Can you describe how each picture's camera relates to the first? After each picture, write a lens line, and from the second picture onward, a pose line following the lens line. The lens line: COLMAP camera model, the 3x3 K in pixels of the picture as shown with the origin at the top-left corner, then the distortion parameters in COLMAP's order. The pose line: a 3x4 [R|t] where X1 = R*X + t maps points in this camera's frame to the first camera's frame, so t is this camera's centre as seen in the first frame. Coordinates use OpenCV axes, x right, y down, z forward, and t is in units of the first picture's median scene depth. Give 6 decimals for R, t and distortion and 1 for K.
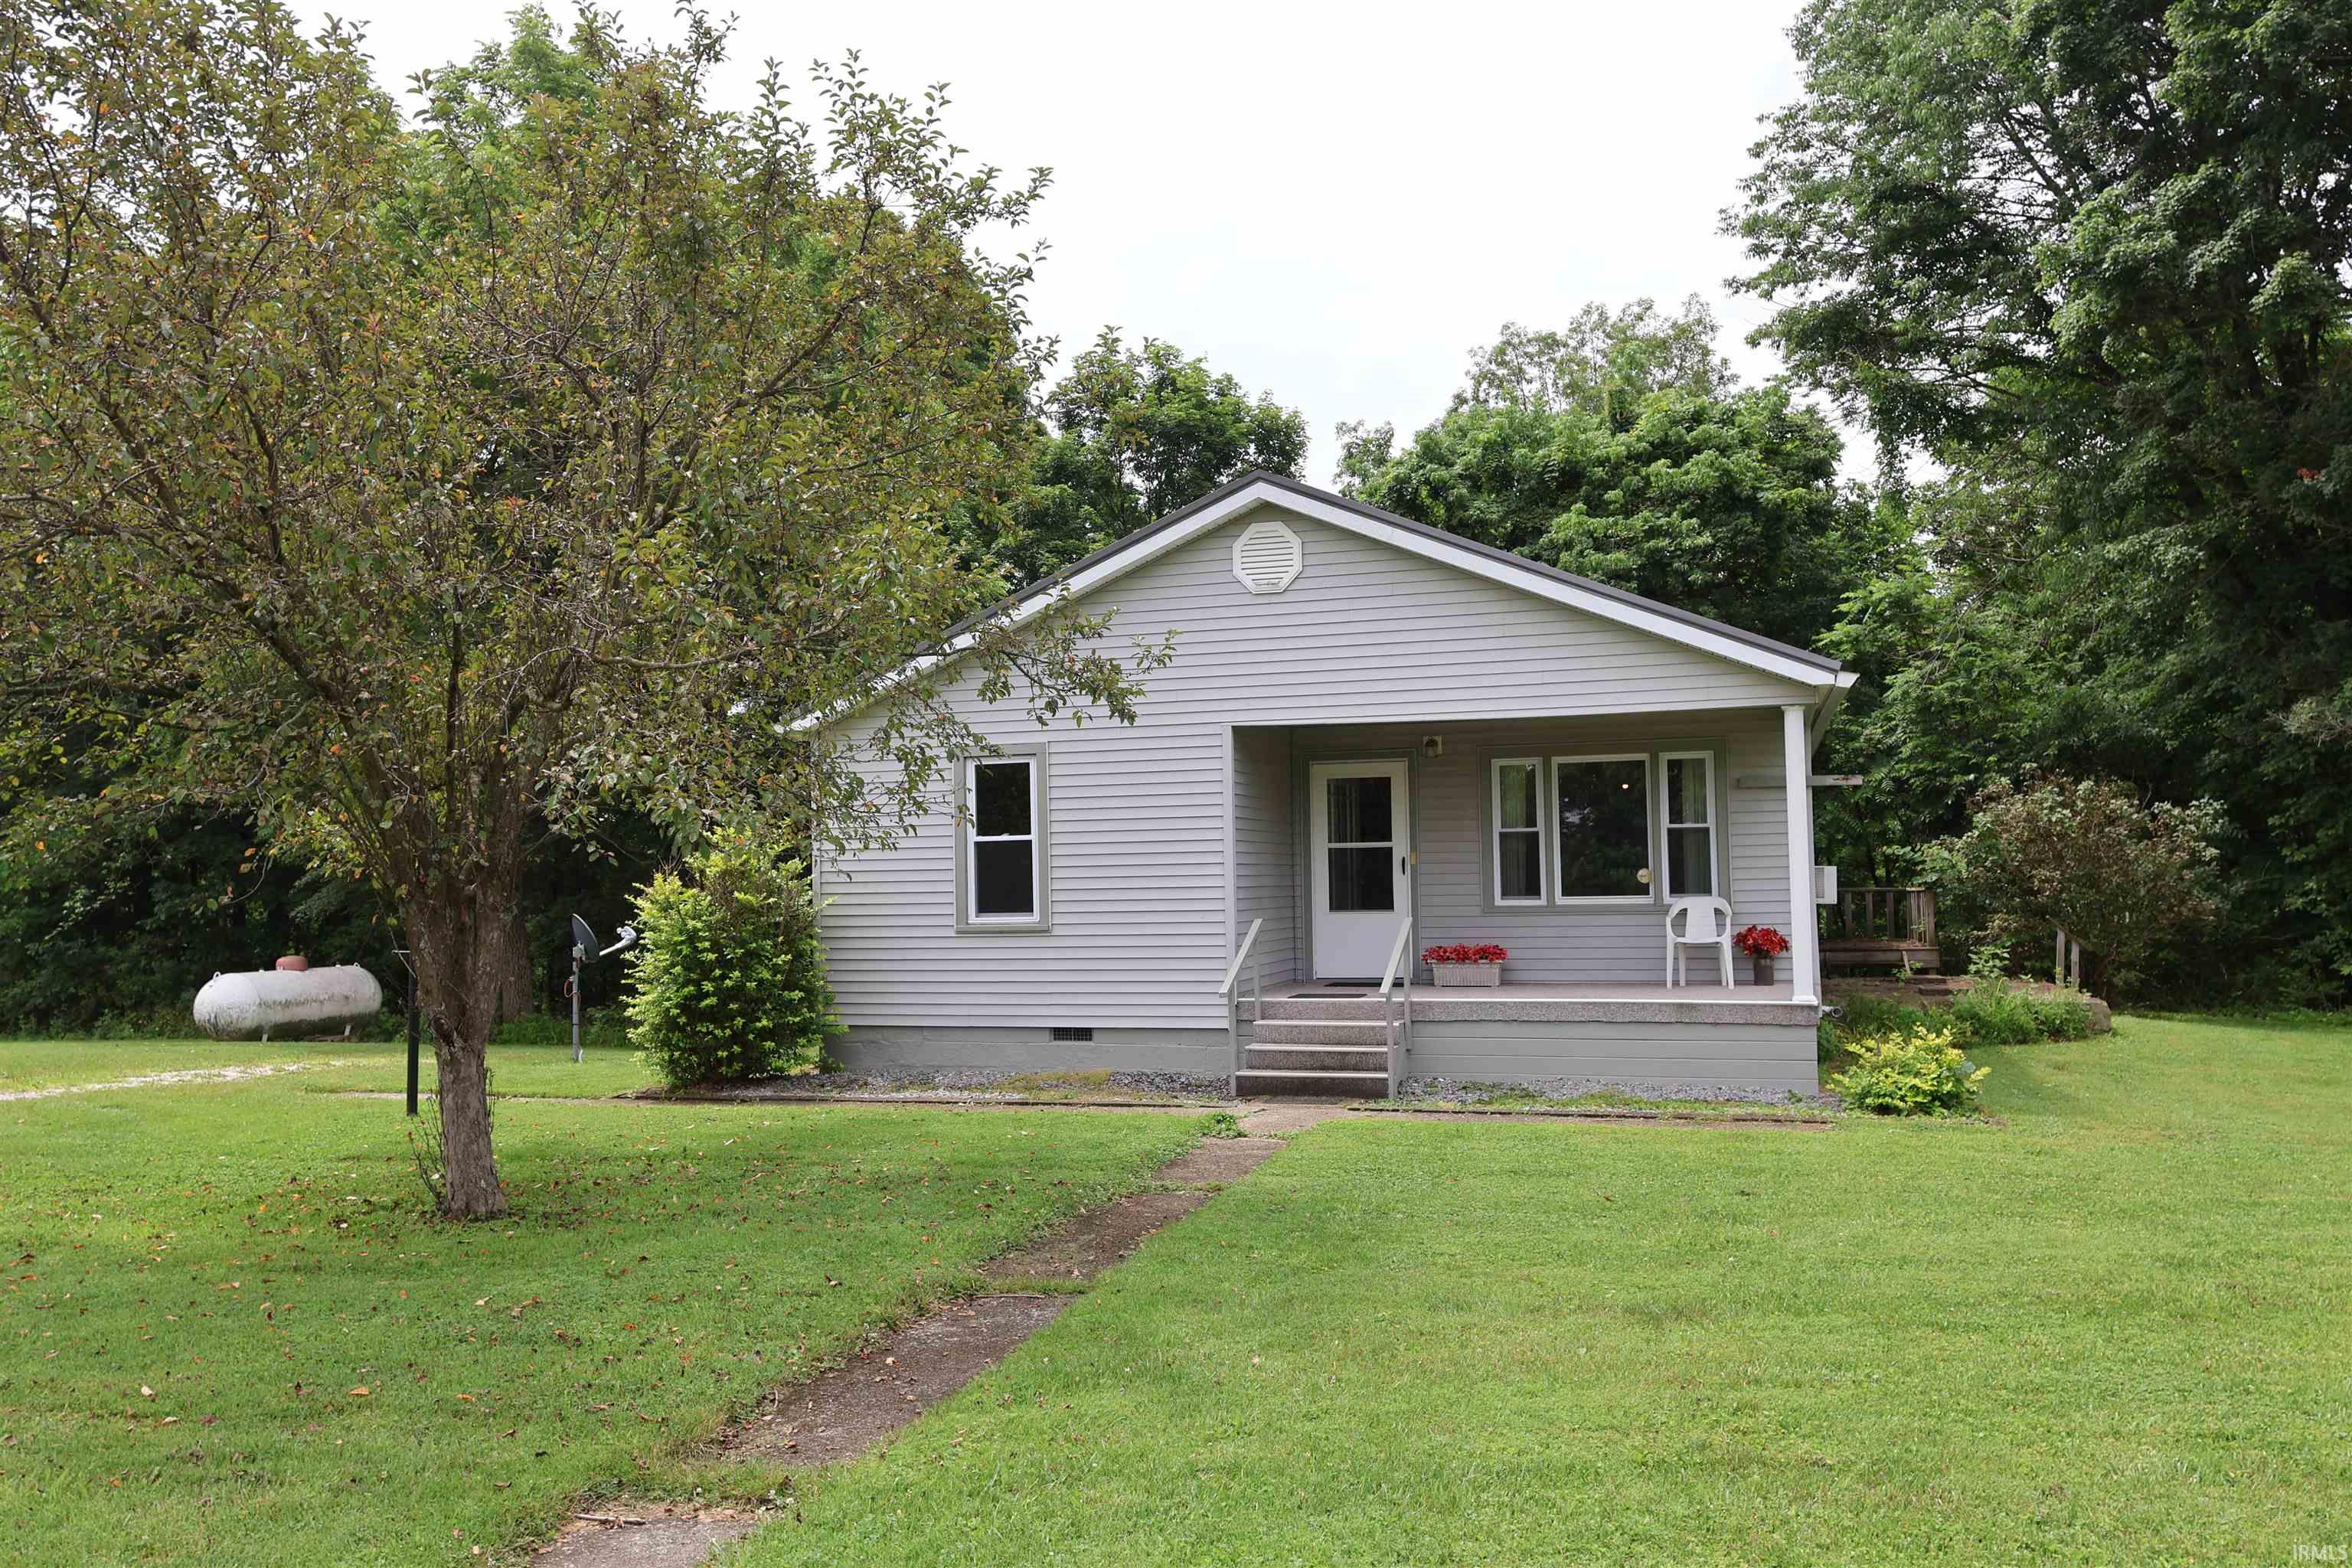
lens RADIAL K [[1726.7, 0, 1176.0], [0, 1726.7, 784.0], [0, 0, 1]] dist [0.005591, -0.000004]
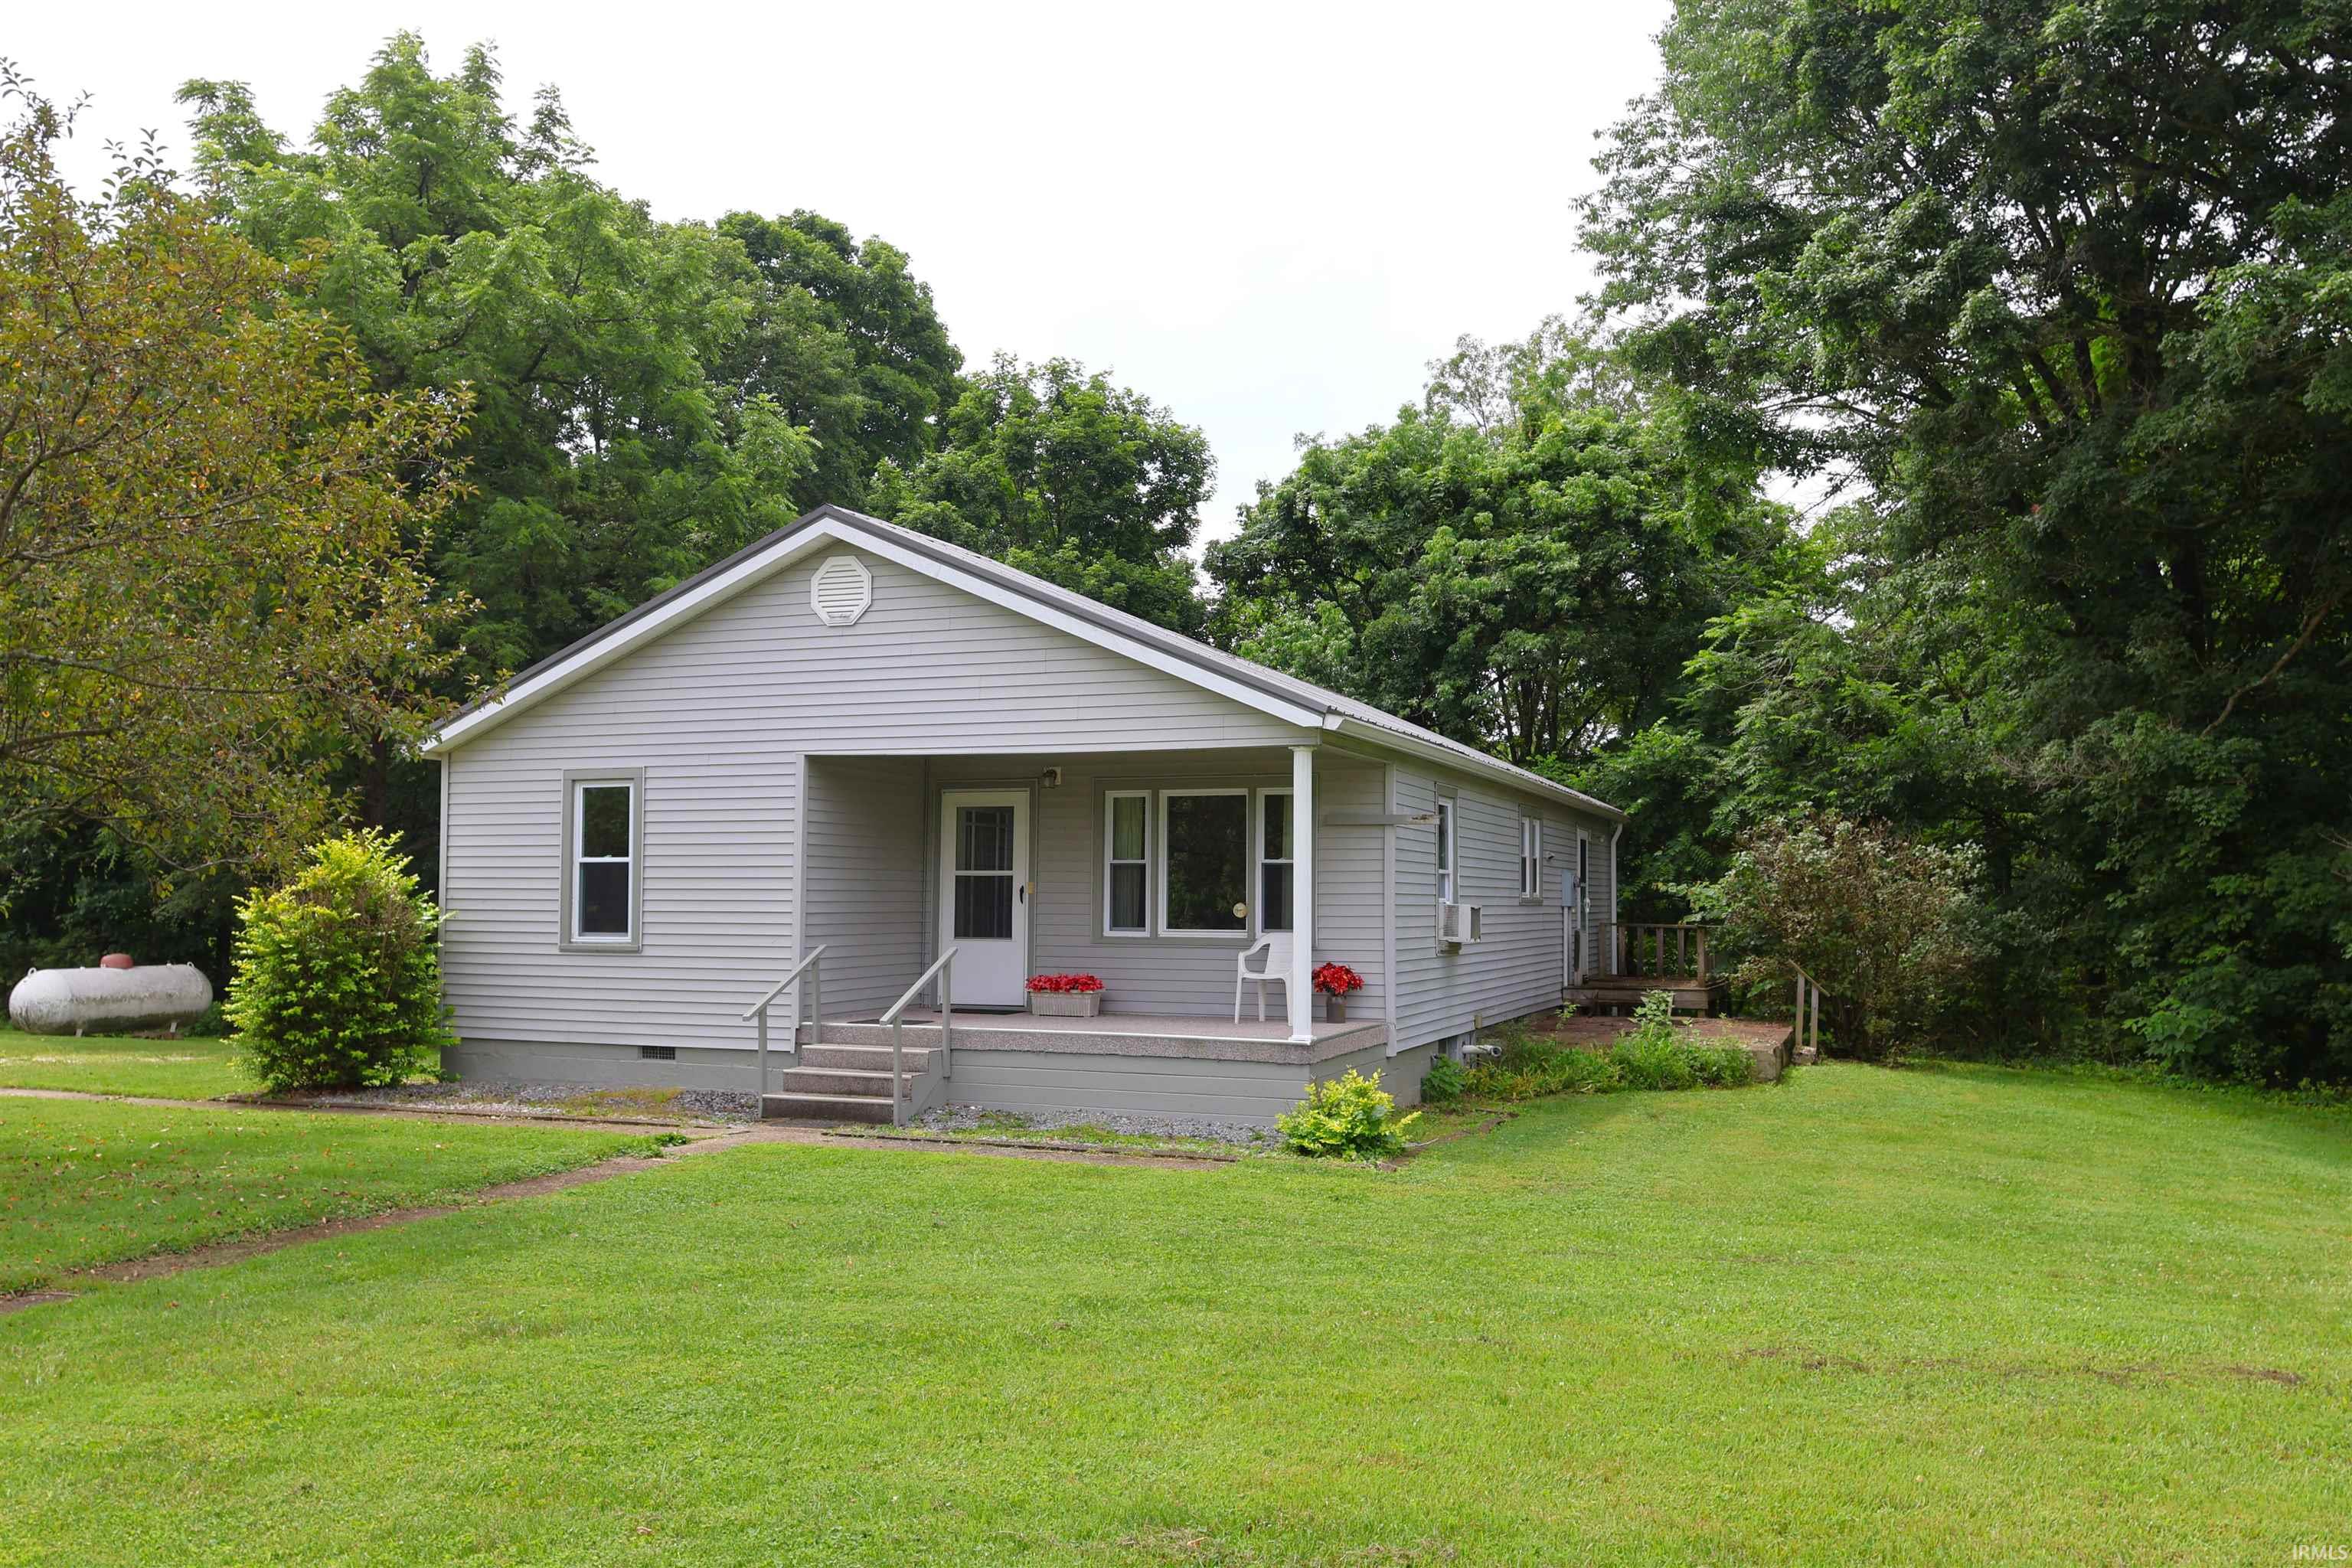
lens RADIAL K [[1774.7, 0, 1176.0], [0, 1774.7, 784.0], [0, 0, 1]] dist [0.011651, -0.005365]
pose [[0.997273, 0.018491, -0.071441, 0.298722], [-0.018898, 0.999809, -0.005027, -0.014059], [0.071335, 0.006363, 0.997432, -0.030537]]
